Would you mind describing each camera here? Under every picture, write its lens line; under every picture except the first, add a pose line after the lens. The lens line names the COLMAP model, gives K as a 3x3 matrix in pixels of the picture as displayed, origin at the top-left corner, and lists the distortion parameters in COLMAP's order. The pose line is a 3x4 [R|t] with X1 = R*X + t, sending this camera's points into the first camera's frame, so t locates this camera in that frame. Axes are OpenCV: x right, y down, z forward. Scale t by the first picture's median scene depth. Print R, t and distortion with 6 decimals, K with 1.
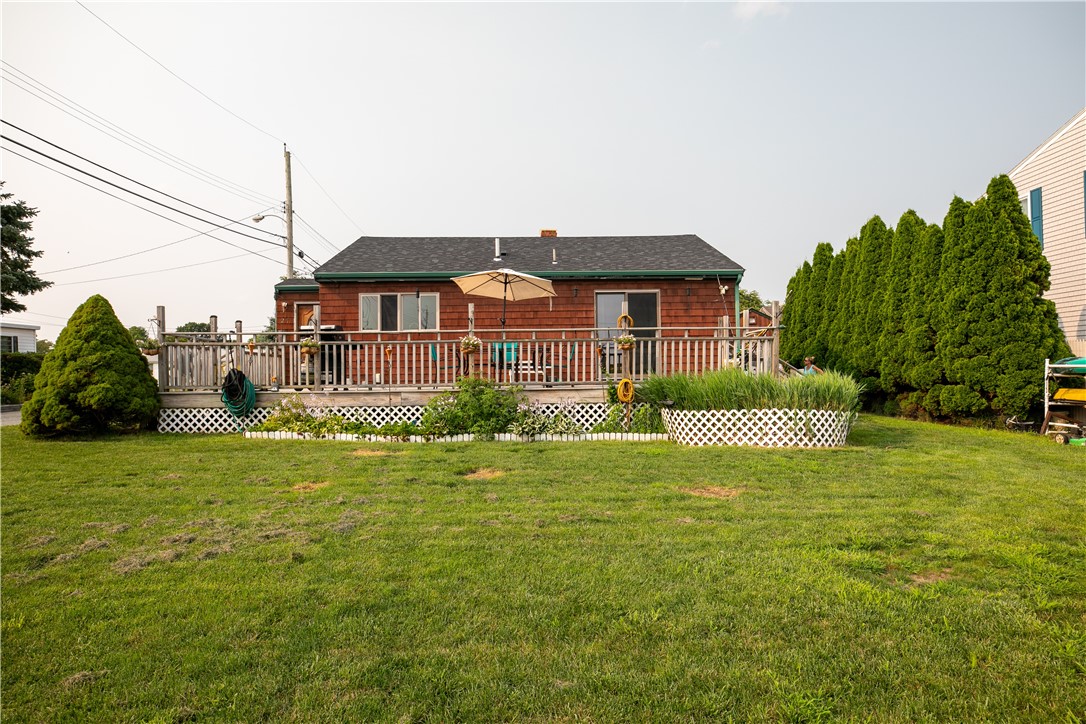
lens RADIAL K [[615.7, 0, 543.0], [0, 615.7, 362.0], [0, 0, 1]] dist [-0.025512, 0.016189]
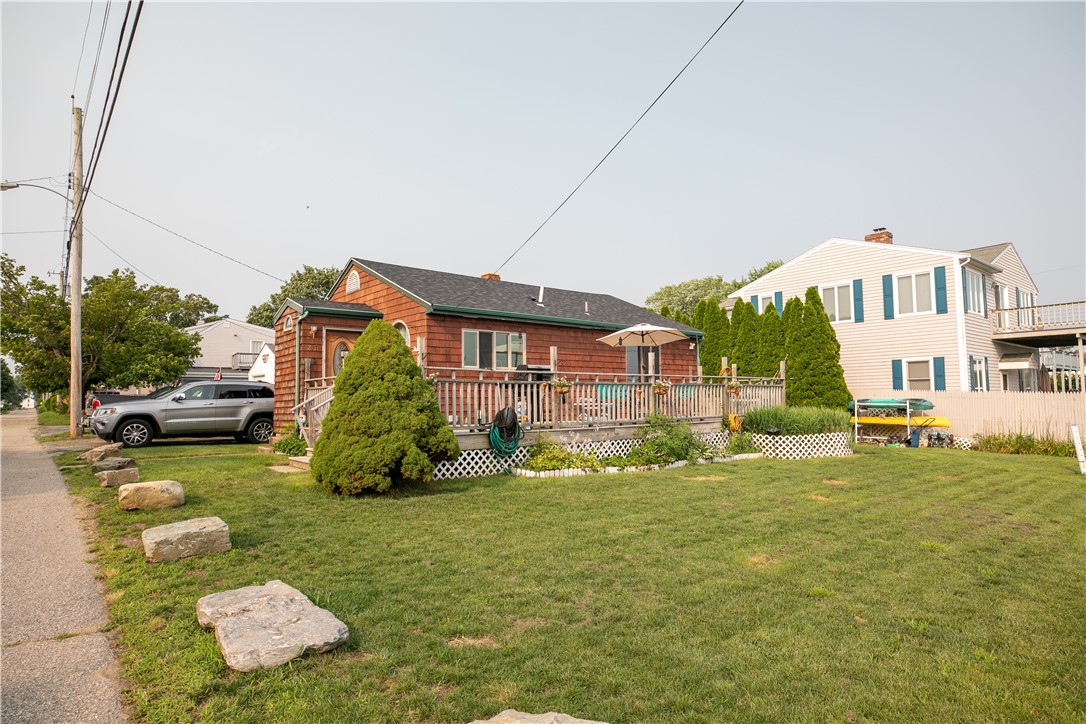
lens RADIAL K [[615.7, 0, 543.0], [0, 615.7, 362.0], [0, 0, 1]] dist [-0.025512, 0.016189]
pose [[0.783106, 0.042867, 0.620409, -1.033497], [-0.014002, 0.998584, -0.051324, -0.011753], [-0.621731, 0.031505, 0.782597, 0.193096]]
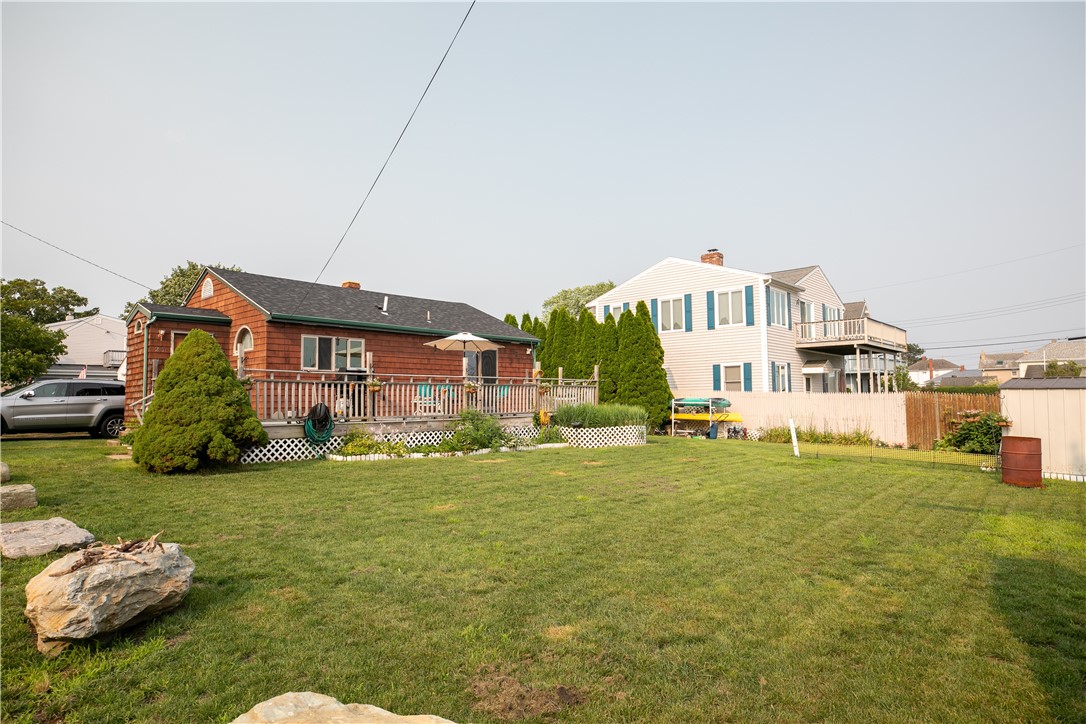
lens RADIAL K [[615.7, 0, 543.0], [0, 615.7, 362.0], [0, 0, 1]] dist [-0.025512, 0.016189]
pose [[0.688247, 0.050488, 0.723717, -1.026170], [-0.016870, 0.998420, -0.053608, -0.011728], [-0.725280, 0.024686, 0.688011, -0.105676]]
